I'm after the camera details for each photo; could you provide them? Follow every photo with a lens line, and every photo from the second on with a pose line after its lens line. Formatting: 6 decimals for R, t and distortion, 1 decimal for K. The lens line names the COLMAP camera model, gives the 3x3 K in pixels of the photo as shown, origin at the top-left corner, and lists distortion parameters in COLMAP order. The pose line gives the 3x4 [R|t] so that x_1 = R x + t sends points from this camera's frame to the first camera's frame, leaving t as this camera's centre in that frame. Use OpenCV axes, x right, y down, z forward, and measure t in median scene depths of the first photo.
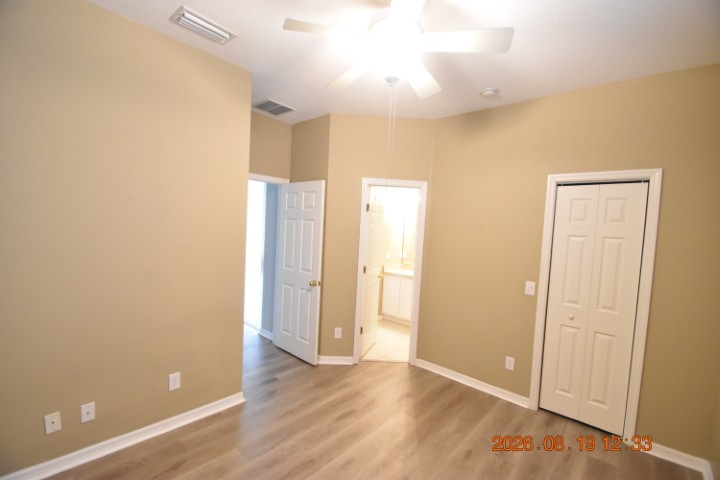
lens RADIAL K [[312.5, 0, 356.2], [0, 312.5, 242.8], [0, 0, 1]] dist [0.002401, -0.010766]
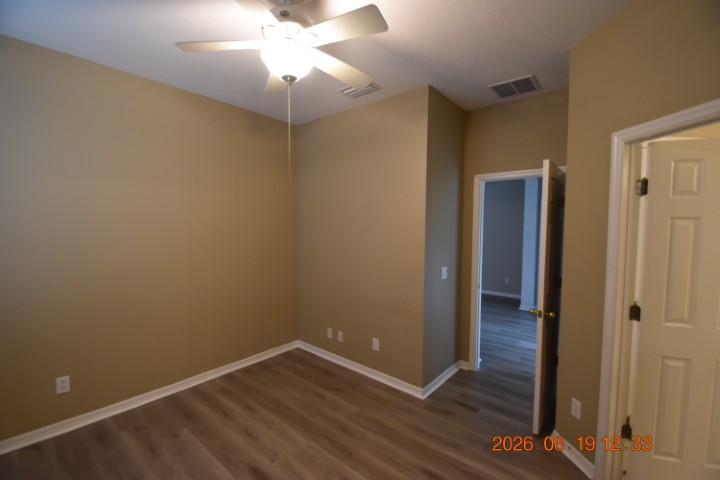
lens RADIAL K [[312.5, 0, 356.2], [0, 312.5, 242.8], [0, 0, 1]] dist [0.002401, -0.010766]
pose [[0.022240, 0.004700, -0.999742, 0.786878], [-0.053505, 0.998561, 0.003505, -0.007410], [0.998320, 0.053413, 0.022459, 0.843269]]
